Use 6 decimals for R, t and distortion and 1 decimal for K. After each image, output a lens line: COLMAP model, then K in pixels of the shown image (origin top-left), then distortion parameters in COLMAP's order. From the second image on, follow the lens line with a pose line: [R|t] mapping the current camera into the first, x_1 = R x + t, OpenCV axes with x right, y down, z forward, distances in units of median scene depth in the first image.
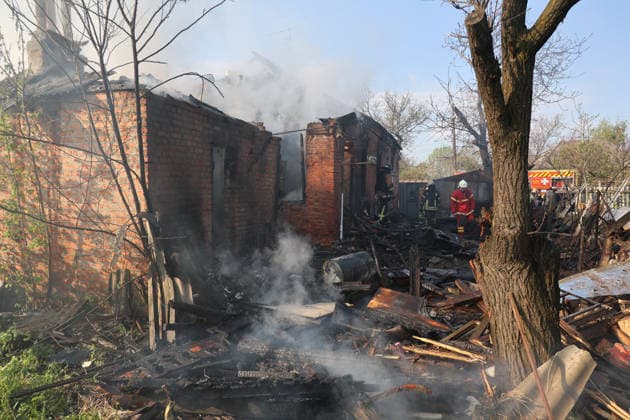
lens RADIAL K [[417.5, 0, 311.7], [0, 417.5, 205.1], [0, 0, 1]] dist [0.006552, 0.001752]
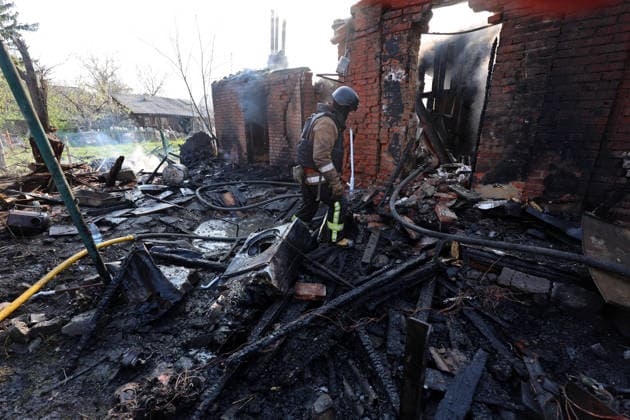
lens RADIAL K [[271.2, 0, 314.8], [0, 271.2, 210.3], [0, 0, 1]] dist [0.007974, -0.000100]
pose [[-0.378232, 0.260235, -0.888380, 0.536473], [-0.052896, 0.952029, 0.301400, -0.034021], [0.924198, 0.160991, -0.346323, 1.162801]]
